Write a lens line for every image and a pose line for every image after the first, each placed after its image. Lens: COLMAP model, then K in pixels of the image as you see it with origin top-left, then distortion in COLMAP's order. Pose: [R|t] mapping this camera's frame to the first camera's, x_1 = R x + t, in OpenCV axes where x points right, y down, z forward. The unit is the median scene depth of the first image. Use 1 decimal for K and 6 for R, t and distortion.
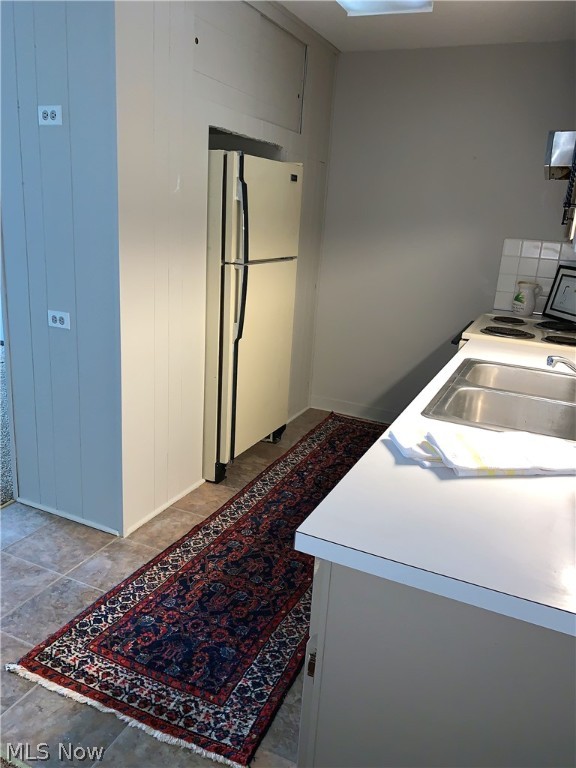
lens RADIAL K [[593.6, 0, 289.5], [0, 593.6, 382.4], [0, 0, 1]] dist [0.009641, 0.005888]
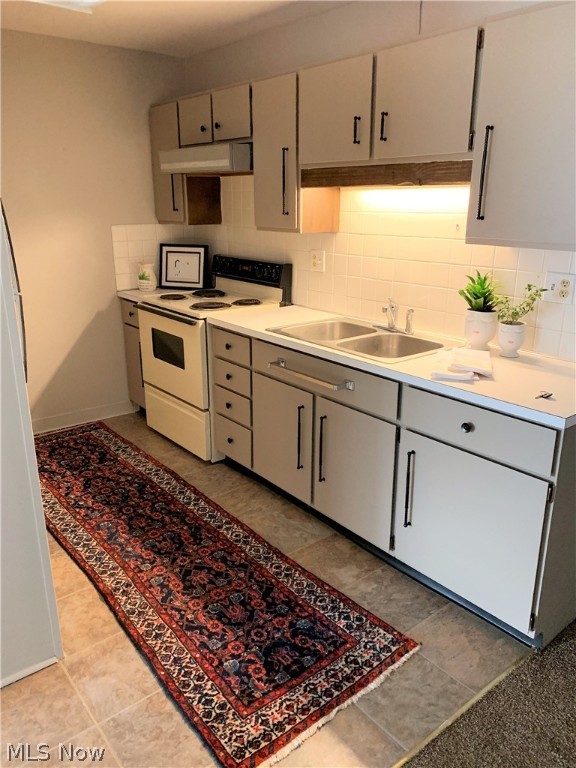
lens RADIAL K [[593.6, 0, 288.6], [0, 593.6, 385.0], [0, 0, 1]] dist [0.009641, 0.005888]
pose [[0.442462, -0.327299, 0.834927, -0.872393], [0.270161, 0.936416, 0.223915, -0.221790], [-0.855126, 0.126491, 0.502752, 0.382708]]
